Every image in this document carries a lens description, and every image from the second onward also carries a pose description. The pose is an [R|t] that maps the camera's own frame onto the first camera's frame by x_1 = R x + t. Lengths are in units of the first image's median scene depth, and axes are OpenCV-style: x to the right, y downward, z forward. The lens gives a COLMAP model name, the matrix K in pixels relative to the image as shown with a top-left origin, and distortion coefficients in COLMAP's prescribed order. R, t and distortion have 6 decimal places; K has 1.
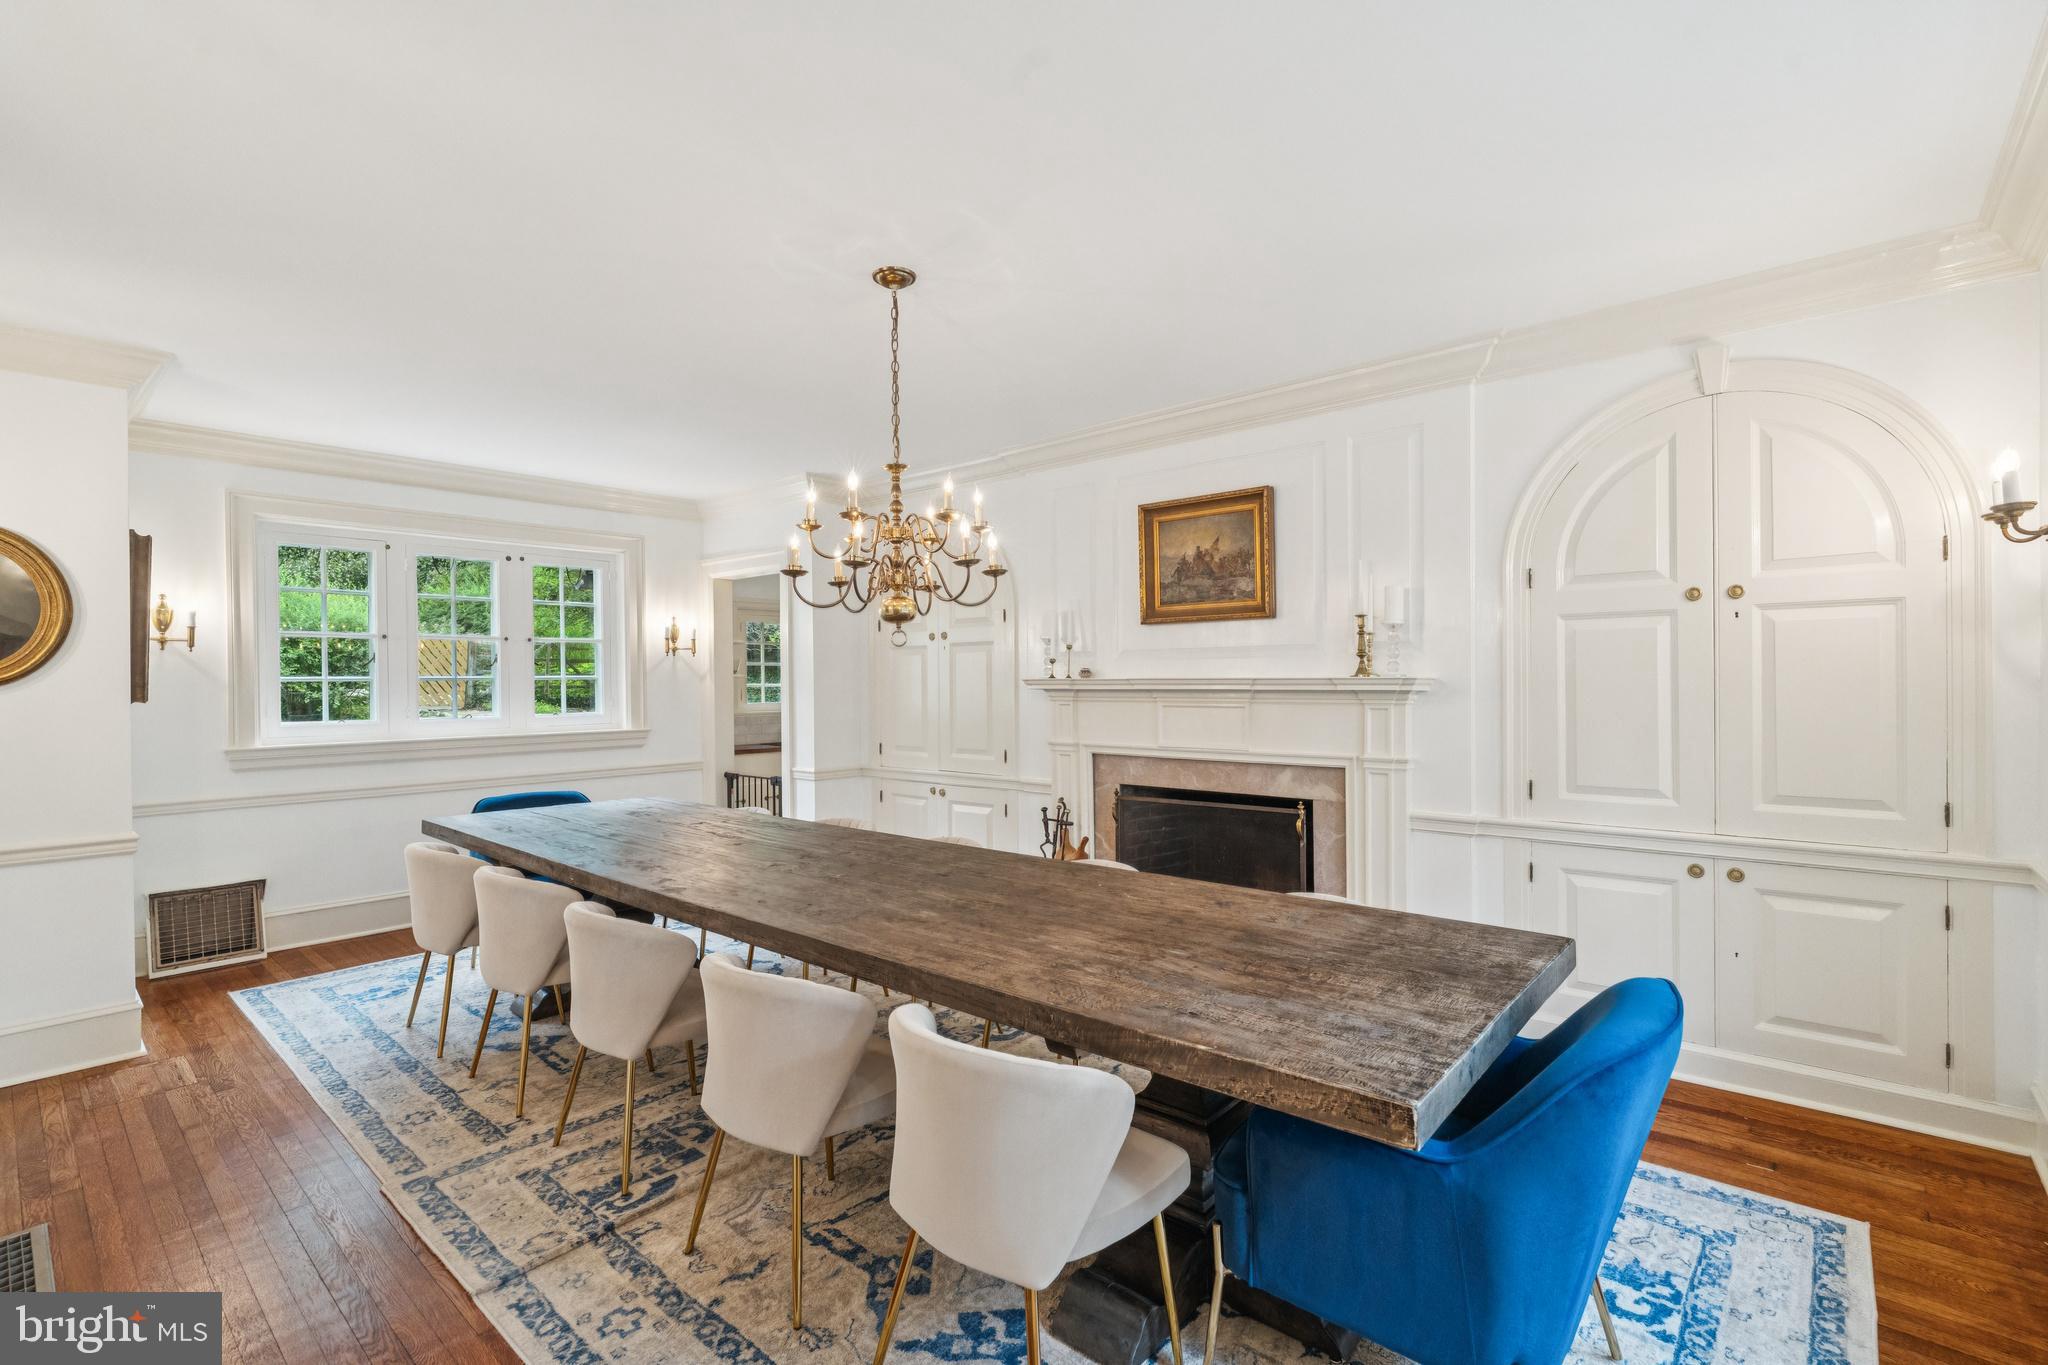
lens RADIAL K [[940.3, 0, 984.6], [0, 940.3, 668.0], [0, 0, 1]] dist [0.000578, 0.000063]
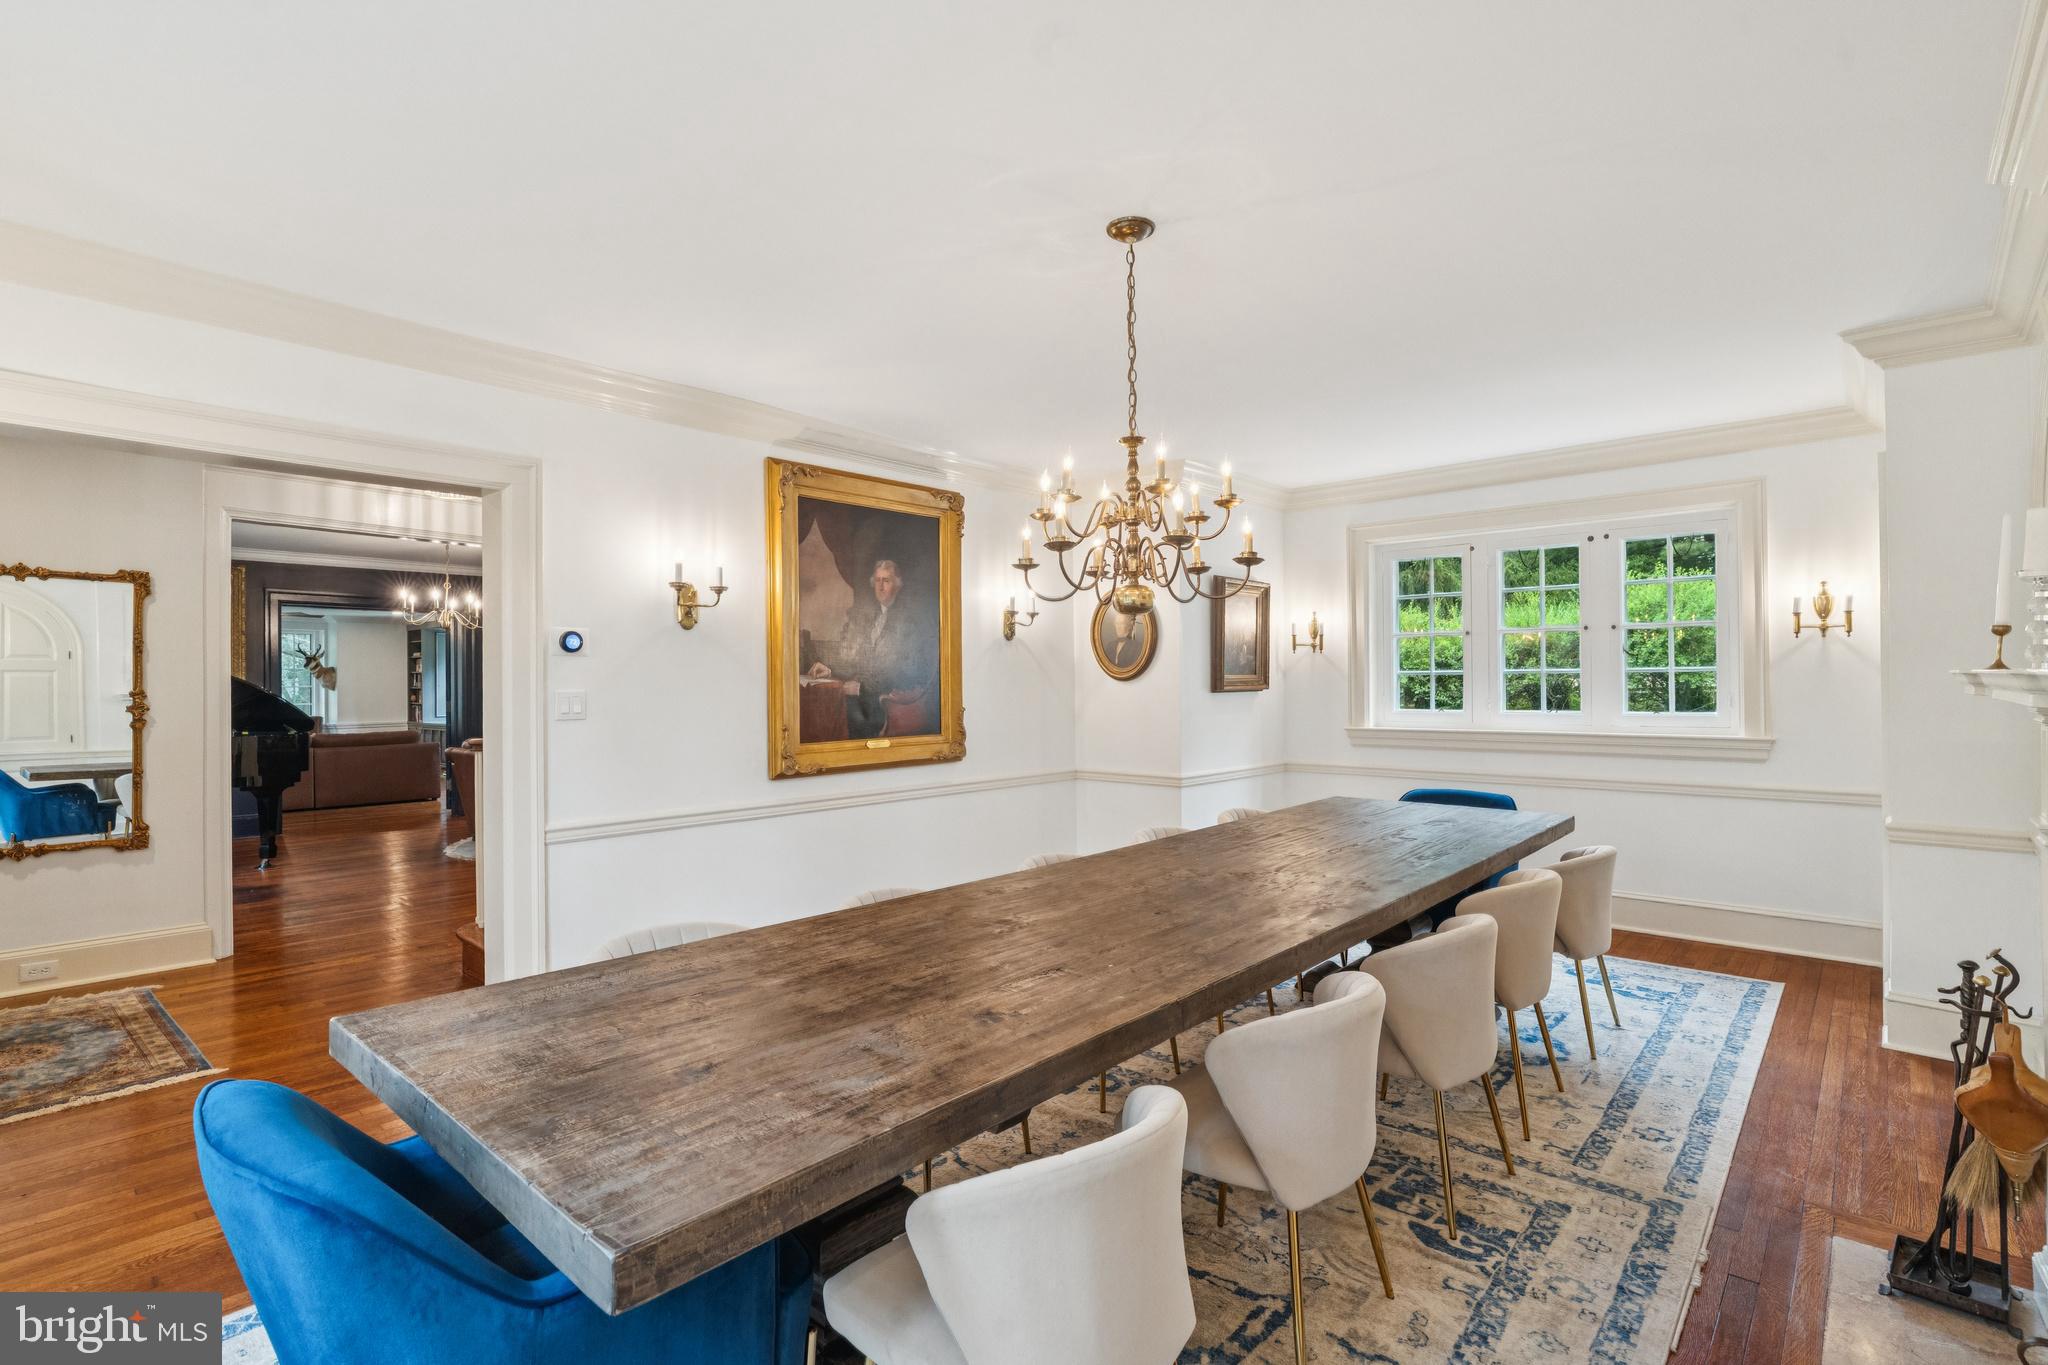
lens RADIAL K [[940.3, 0, 1022.2], [0, 940.3, 685.0], [0, 0, 1]] dist [0.000578, 0.000063]
pose [[0.013398, 0.012097, -0.999837, 0.490717], [0.020151, 0.999720, 0.012366, 0.002688], [0.999707, -0.020313, 0.013151, 0.541104]]
